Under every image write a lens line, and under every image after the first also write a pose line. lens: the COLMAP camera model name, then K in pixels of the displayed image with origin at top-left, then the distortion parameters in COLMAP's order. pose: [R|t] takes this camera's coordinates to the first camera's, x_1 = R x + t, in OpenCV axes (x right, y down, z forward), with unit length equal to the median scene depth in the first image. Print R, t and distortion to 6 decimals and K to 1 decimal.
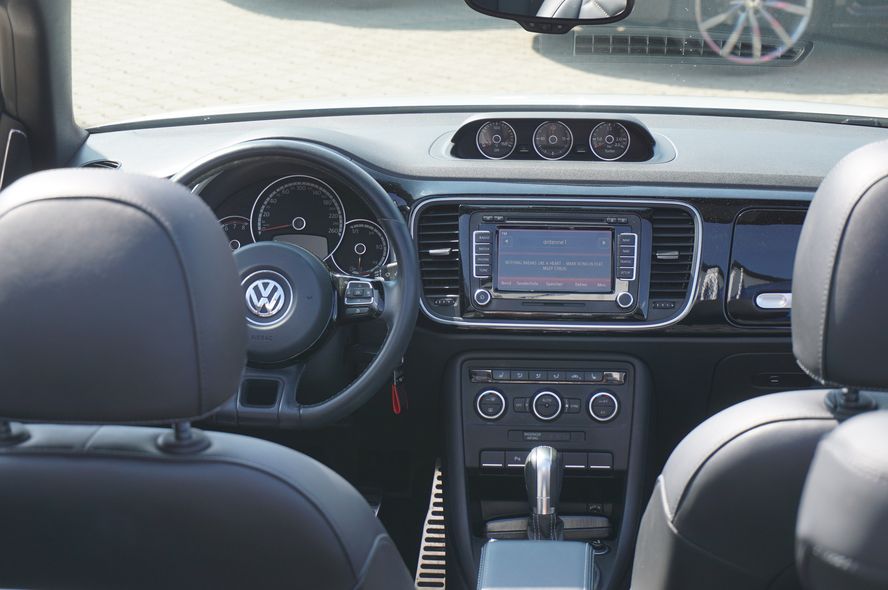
lens RADIAL K [[1934.3, 0, 444.0], [0, 1934.3, 295.0], [0, 0, 1]] dist [-0.029377, -0.028269]
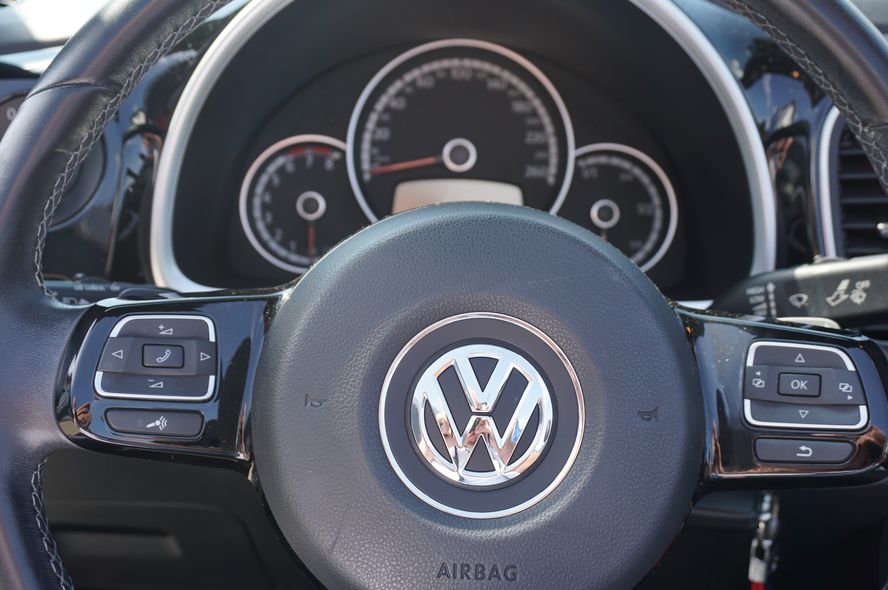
lens RADIAL K [[1050.3, 0, 444.0], [0, 1050.3, 295.0], [0, 0, 1]] dist [0.070421, 0.005490]
pose [[0.996656, -0.008538, 0.081259, -0.098395], [0.002063, 0.996839, 0.079427, -0.024409], [-0.081680, -0.078993, 0.993523, 0.764615]]
